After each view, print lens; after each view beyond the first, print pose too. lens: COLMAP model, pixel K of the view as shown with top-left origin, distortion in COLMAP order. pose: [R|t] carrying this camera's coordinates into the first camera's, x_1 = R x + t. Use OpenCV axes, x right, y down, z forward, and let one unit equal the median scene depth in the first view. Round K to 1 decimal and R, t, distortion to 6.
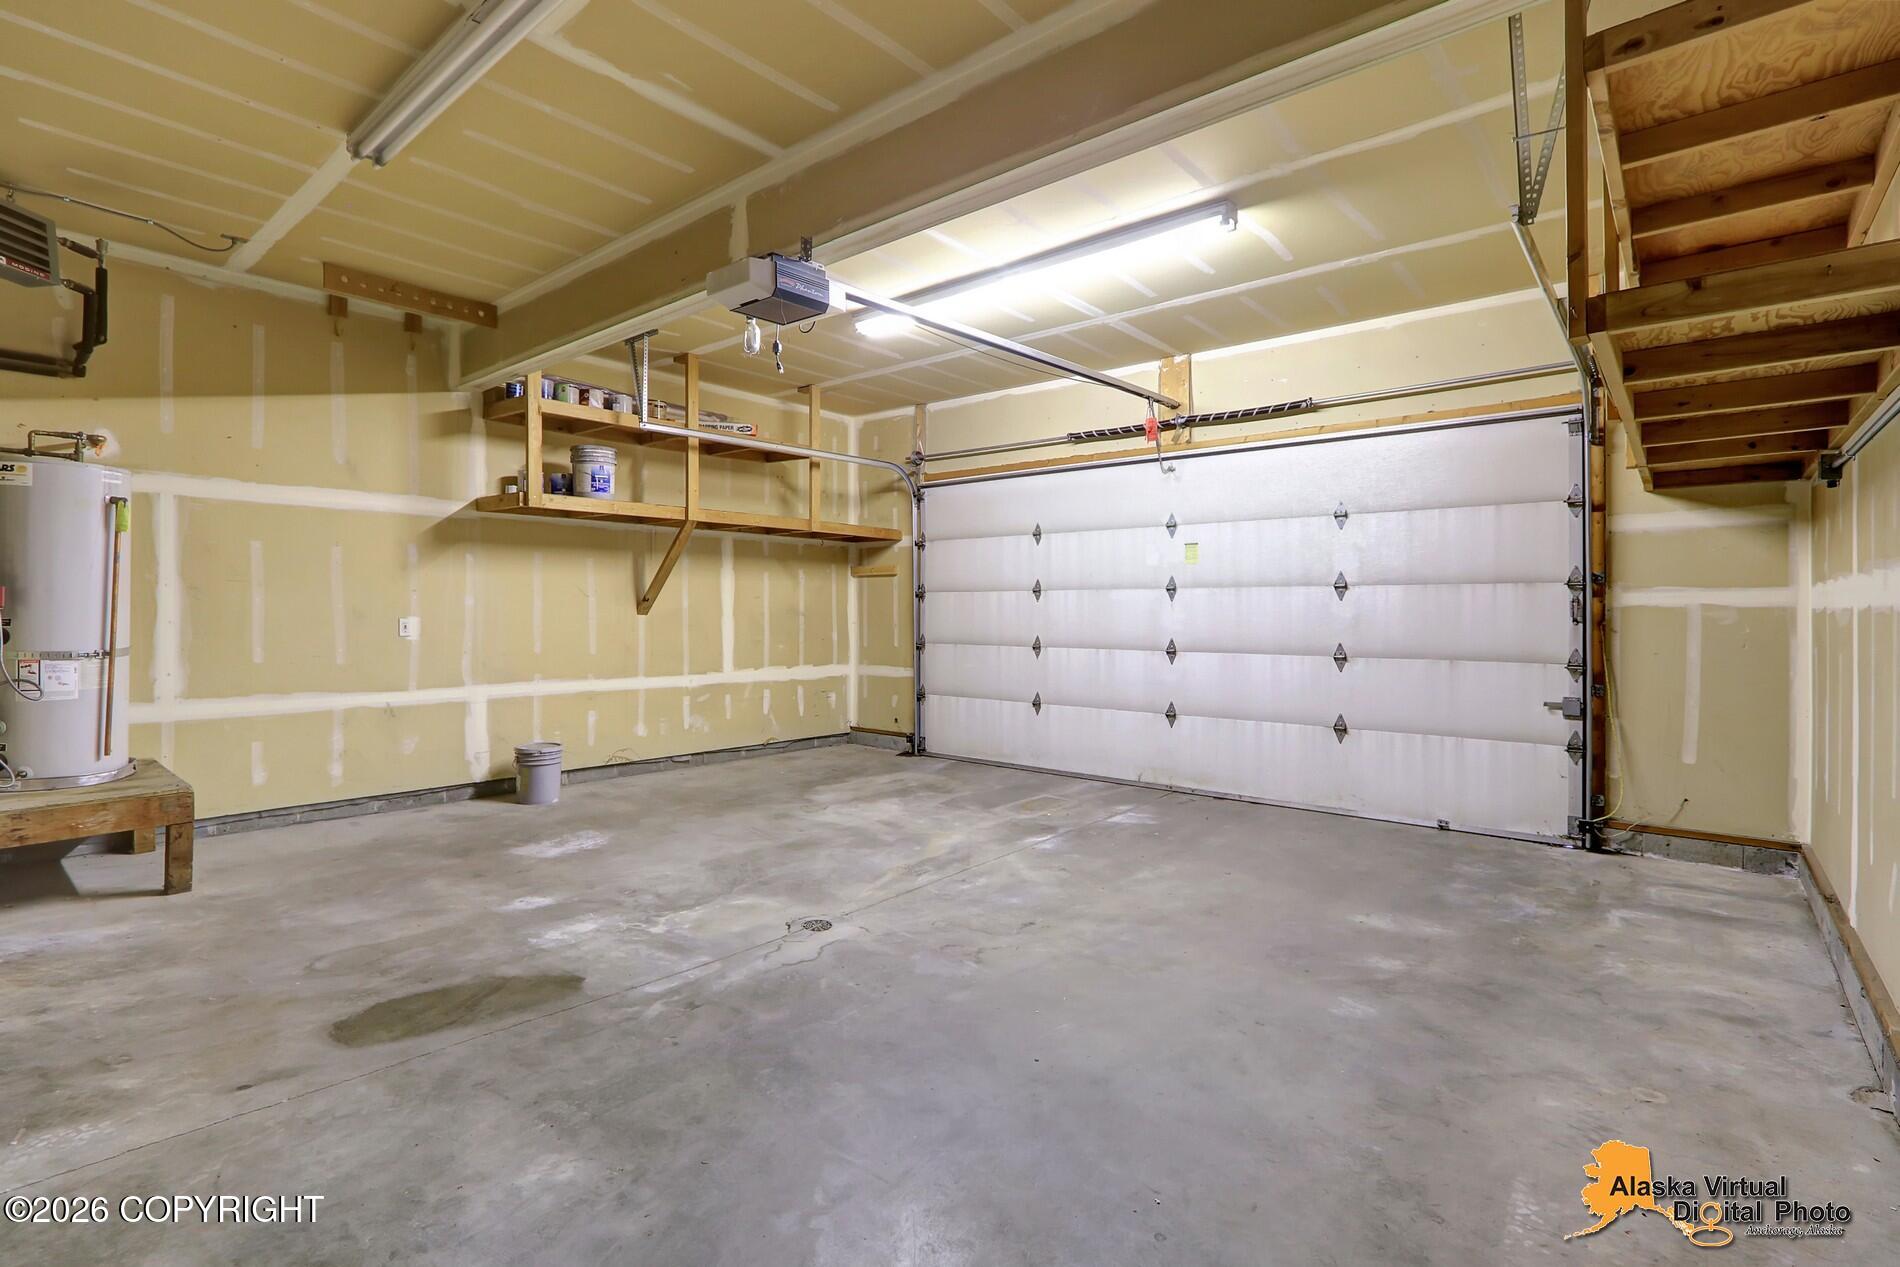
lens RADIAL K [[909.0, 0, 947.6], [0, 909.0, 618.2], [0, 0, 1]] dist [-0.005292, 0.002036]
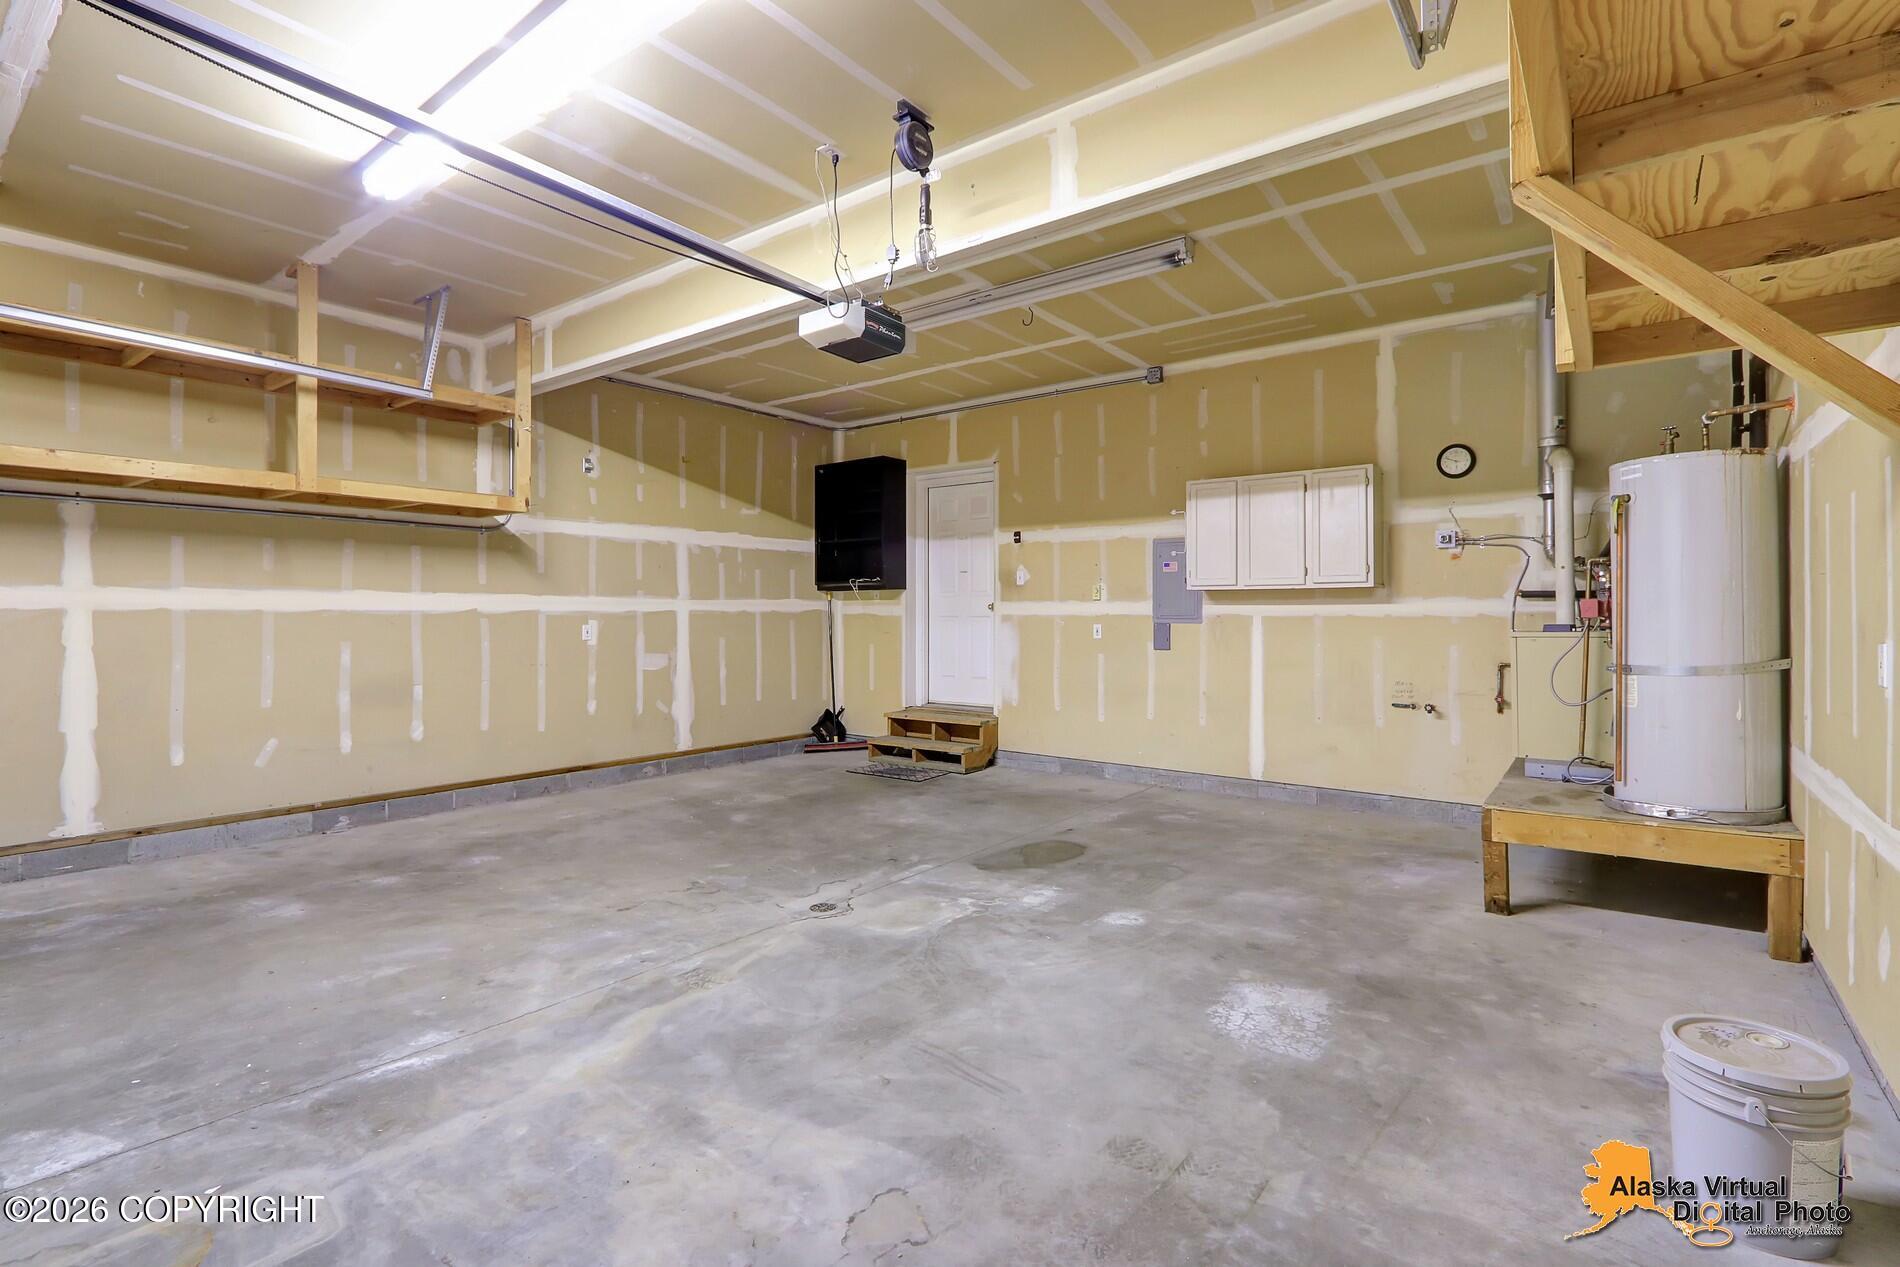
lens RADIAL K [[909.0, 0, 949.2], [0, 909.0, 620.8], [0, 0, 1]] dist [-0.005292, 0.002036]
pose [[-0.999025, -0.003083, -0.044046, -0.238700], [-0.003650, 0.999912, 0.012784, -0.016257], [0.044003, 0.012933, -0.998948, 2.034648]]
